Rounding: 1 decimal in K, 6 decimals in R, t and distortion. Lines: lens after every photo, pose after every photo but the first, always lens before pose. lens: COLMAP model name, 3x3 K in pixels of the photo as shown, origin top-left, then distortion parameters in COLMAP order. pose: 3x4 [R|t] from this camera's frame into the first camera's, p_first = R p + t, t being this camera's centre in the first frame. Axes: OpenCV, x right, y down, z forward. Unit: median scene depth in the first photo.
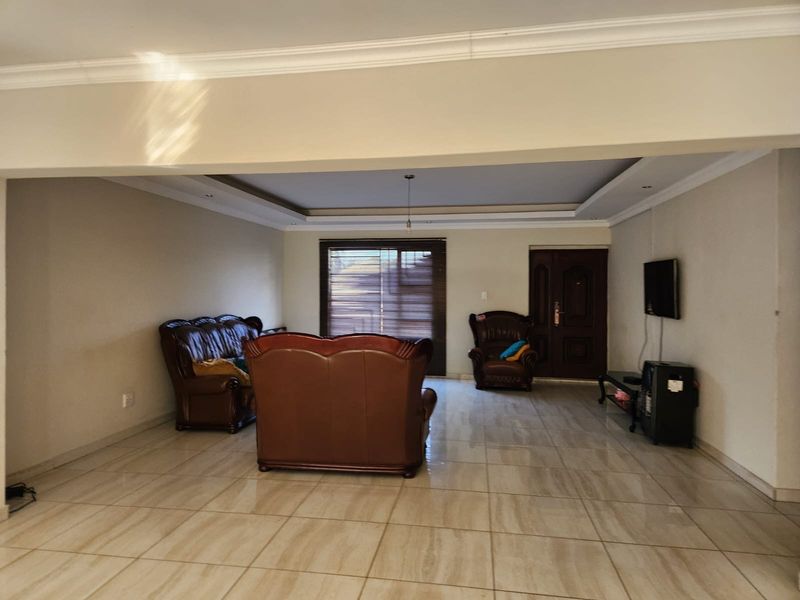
lens RADIAL K [[547.7, 0, 386.8], [0, 547.7, 298.4], [0, 0, 1]] dist [0.186047, 0.000247]
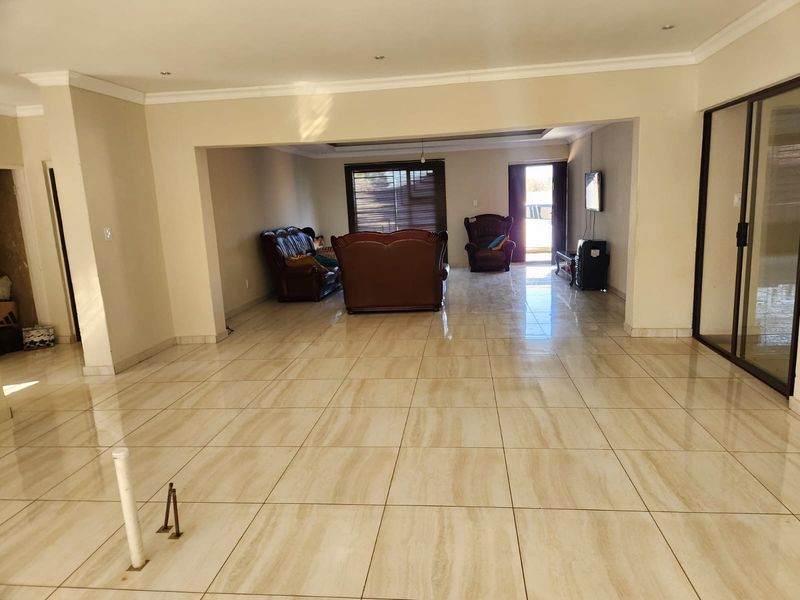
lens RADIAL K [[532.0, 0, 400.0], [0, 532.0, 300.0], [0, 0, 1]] dist [0.074703, -0.054636]
pose [[0.997513, -0.059396, 0.037951, -0.065742], [0.052343, 0.984817, 0.165514, 0.003021], [-0.047206, -0.163116, 0.985477, -0.295323]]
